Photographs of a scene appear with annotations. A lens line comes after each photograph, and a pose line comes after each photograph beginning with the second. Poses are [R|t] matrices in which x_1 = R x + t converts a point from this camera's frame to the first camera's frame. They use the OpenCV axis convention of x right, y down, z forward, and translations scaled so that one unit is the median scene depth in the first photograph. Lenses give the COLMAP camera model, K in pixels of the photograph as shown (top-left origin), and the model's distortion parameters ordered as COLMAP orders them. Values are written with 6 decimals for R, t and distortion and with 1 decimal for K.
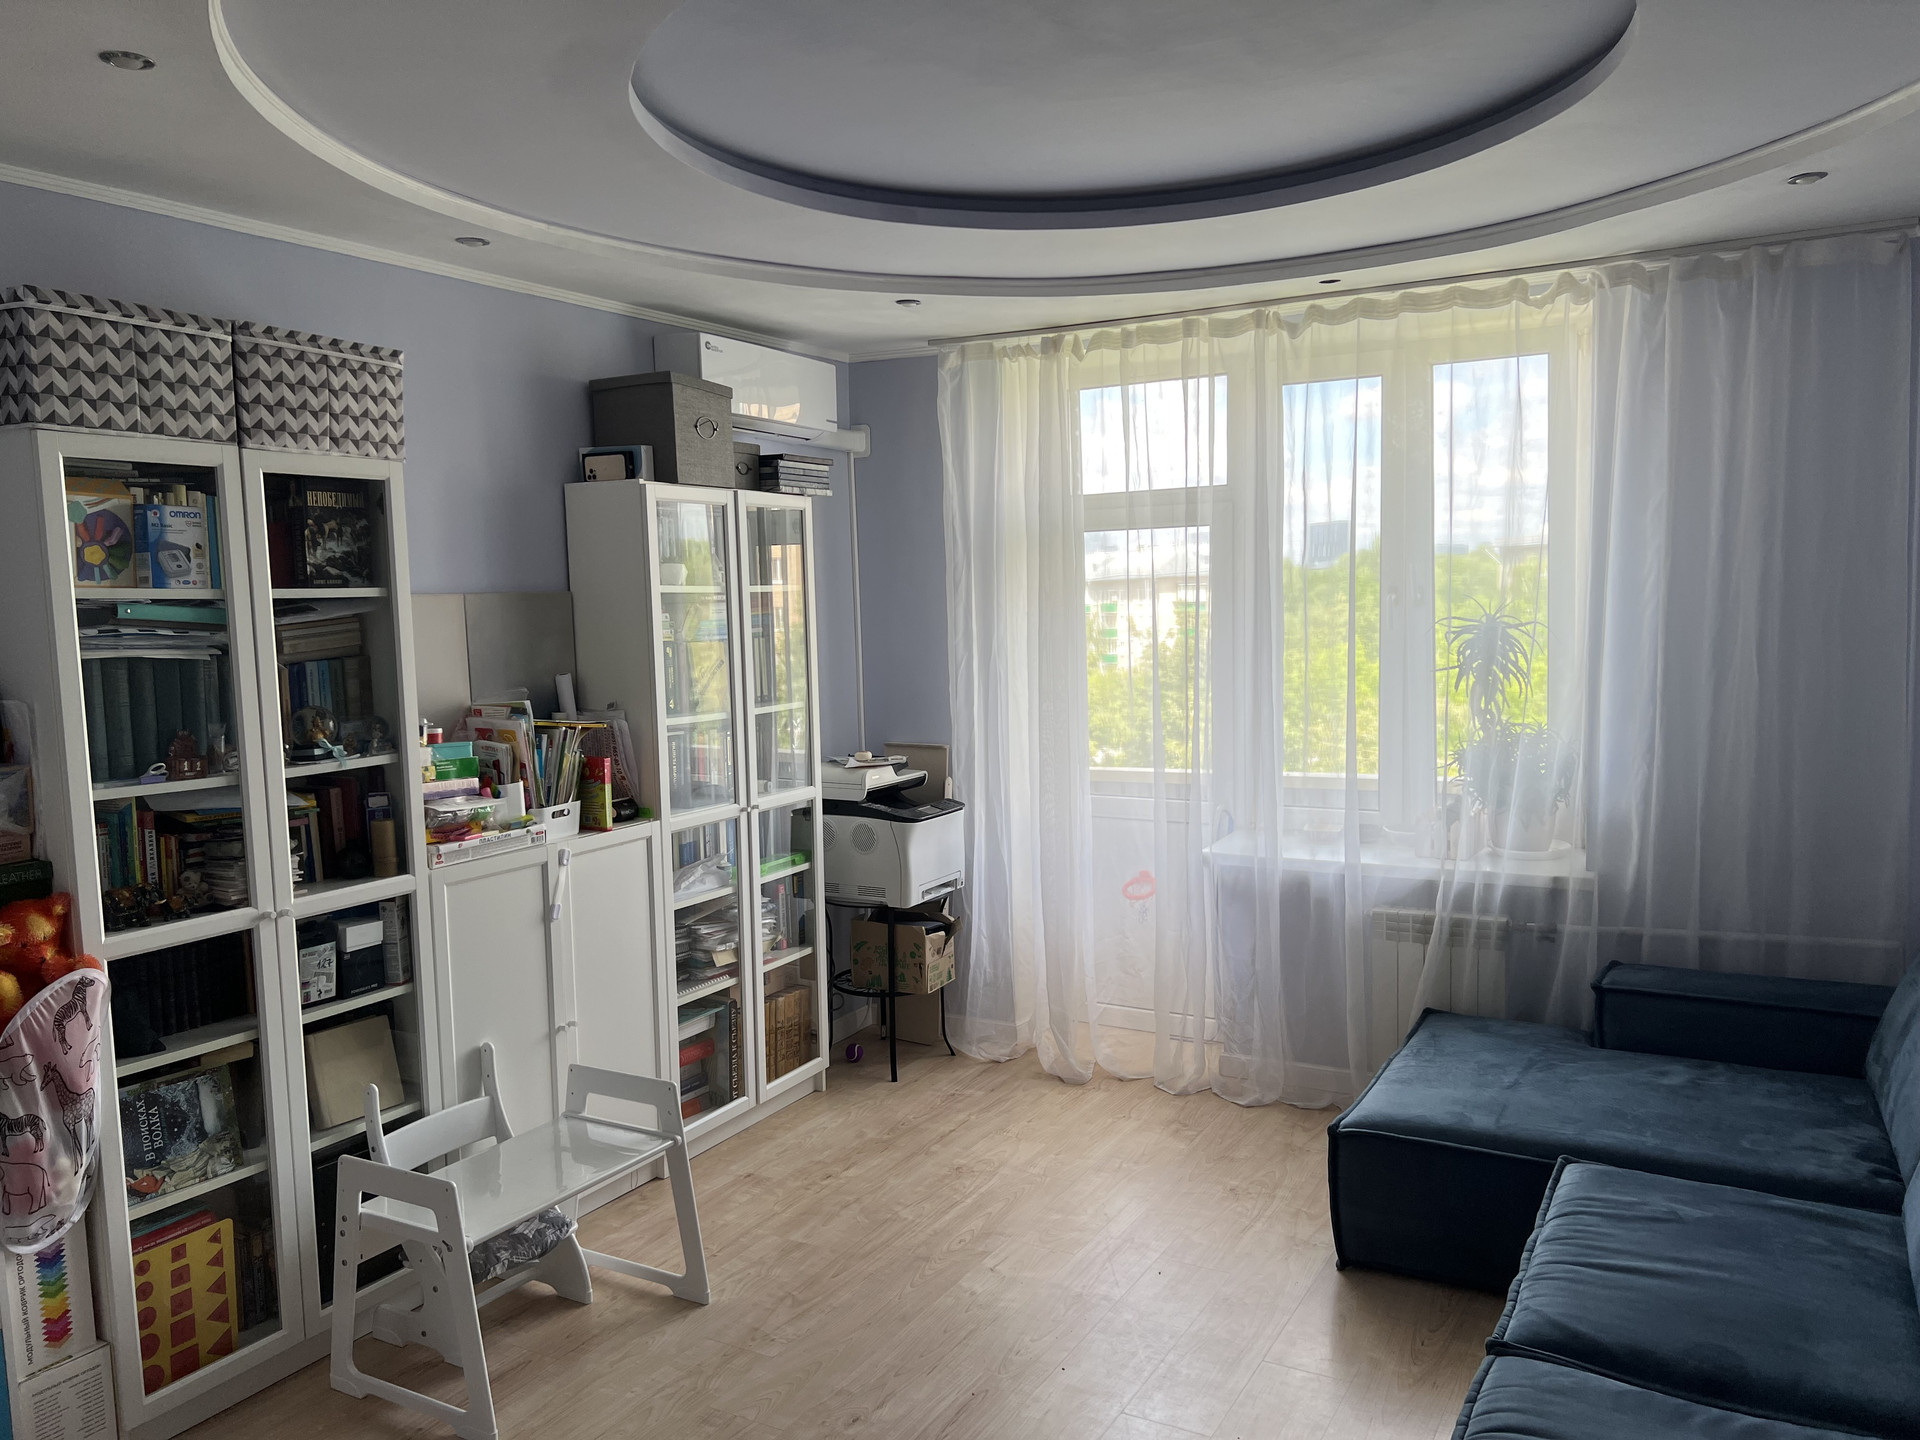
lens RADIAL K [[1444.9, 0, 998.1], [0, 1444.9, 744.7], [0, 0, 1]] dist [0.094584, -0.143362]
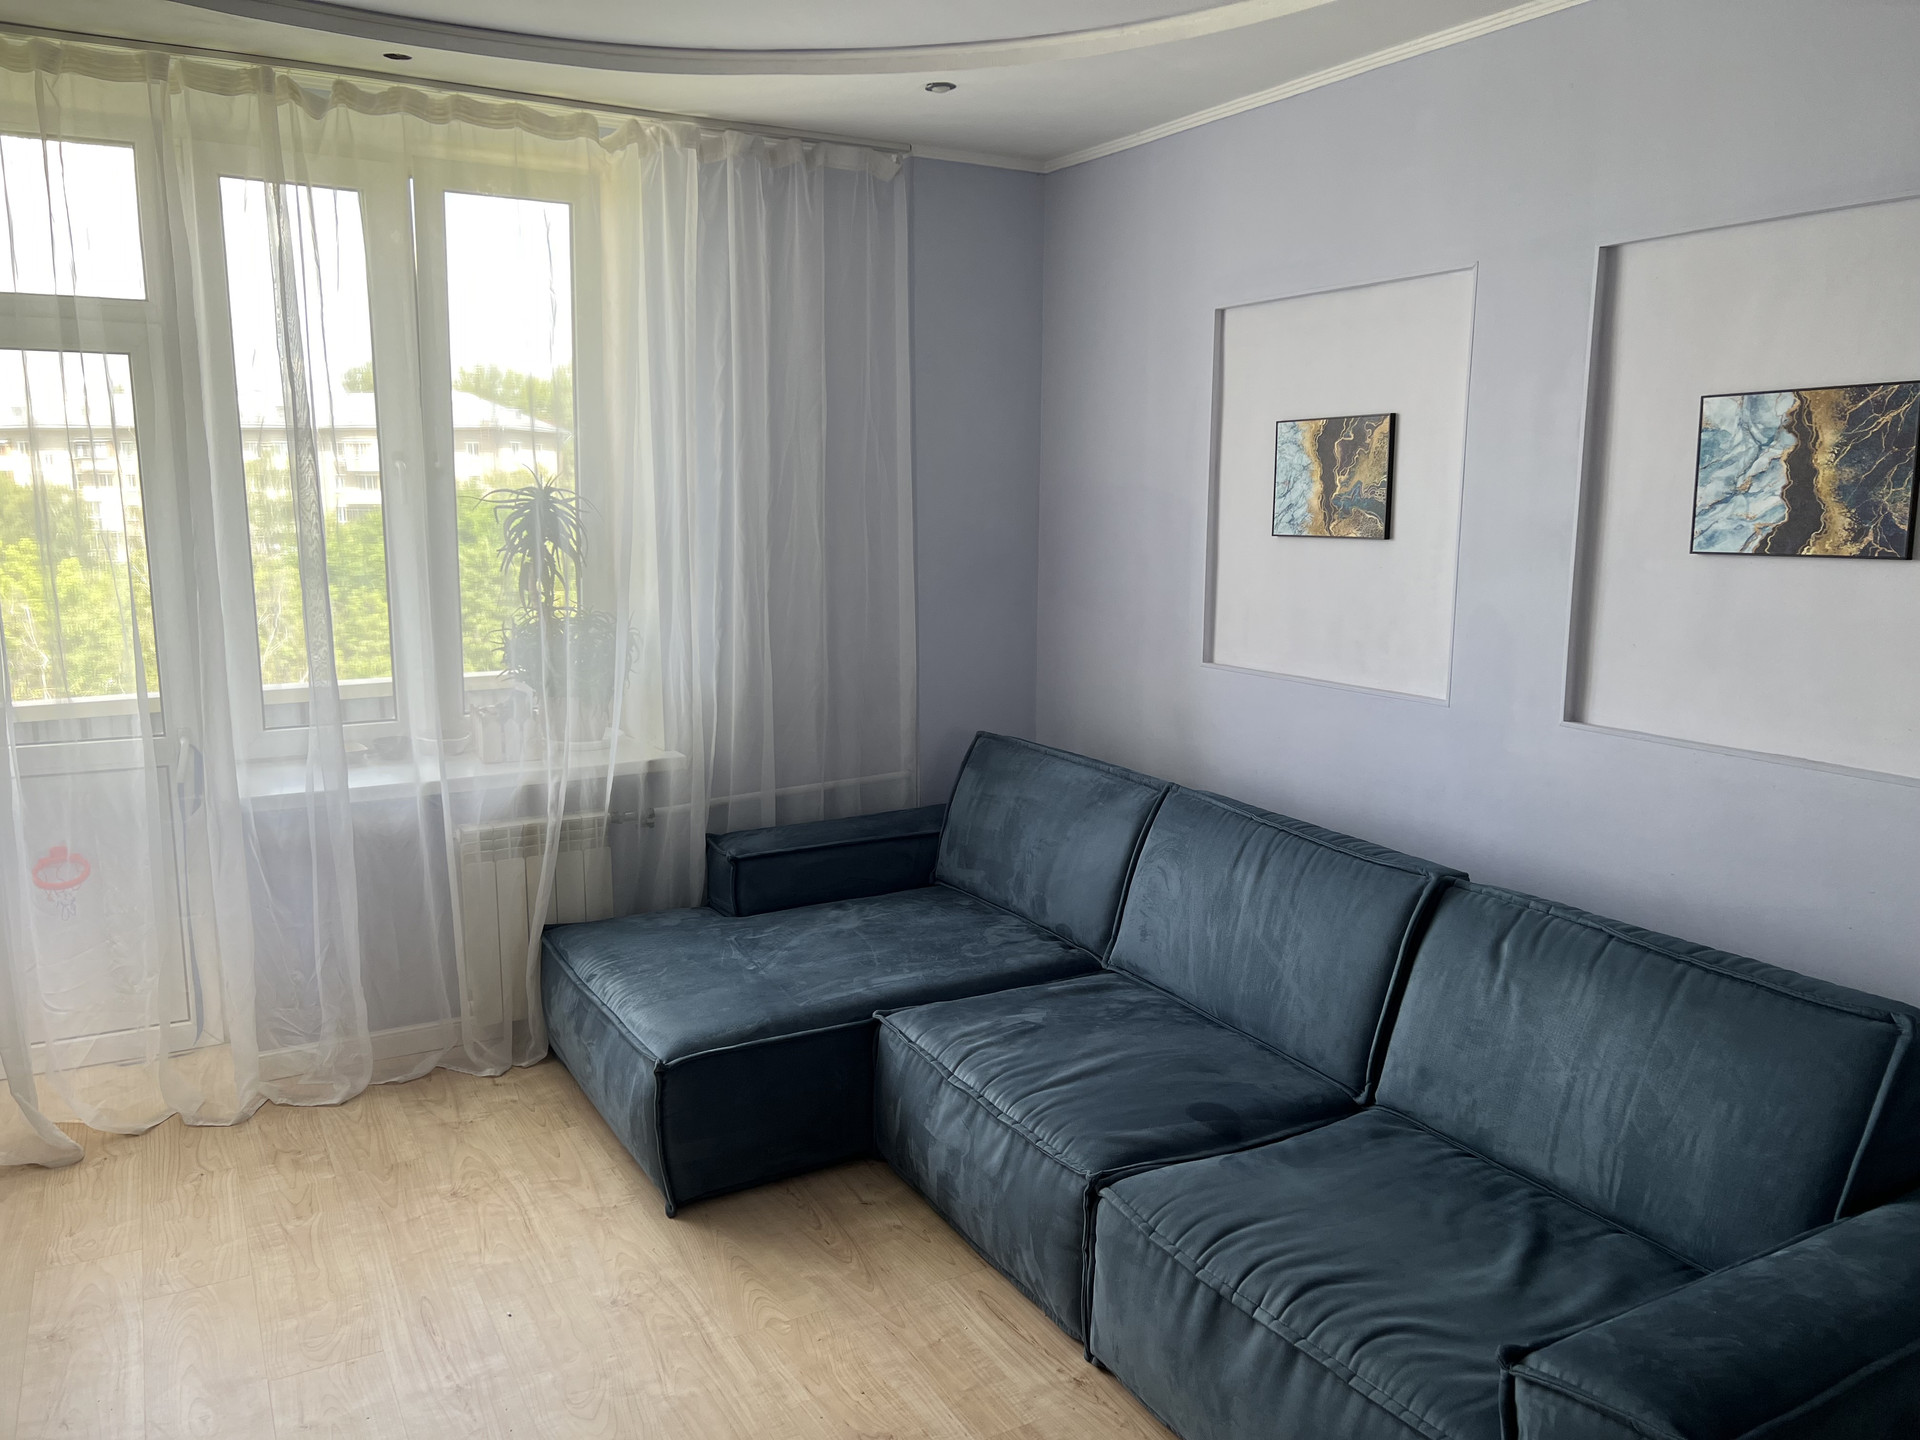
lens RADIAL K [[1427.6, 0, 960.2], [0, 1427.6, 741.0], [0, 0, 1]] dist [0.048161, -0.051394]
pose [[0.521677, -0.125732, 0.843827, -0.316549], [0.070082, 0.992053, 0.104491, -0.007888], [-0.850260, 0.004626, 0.526343, 0.320439]]
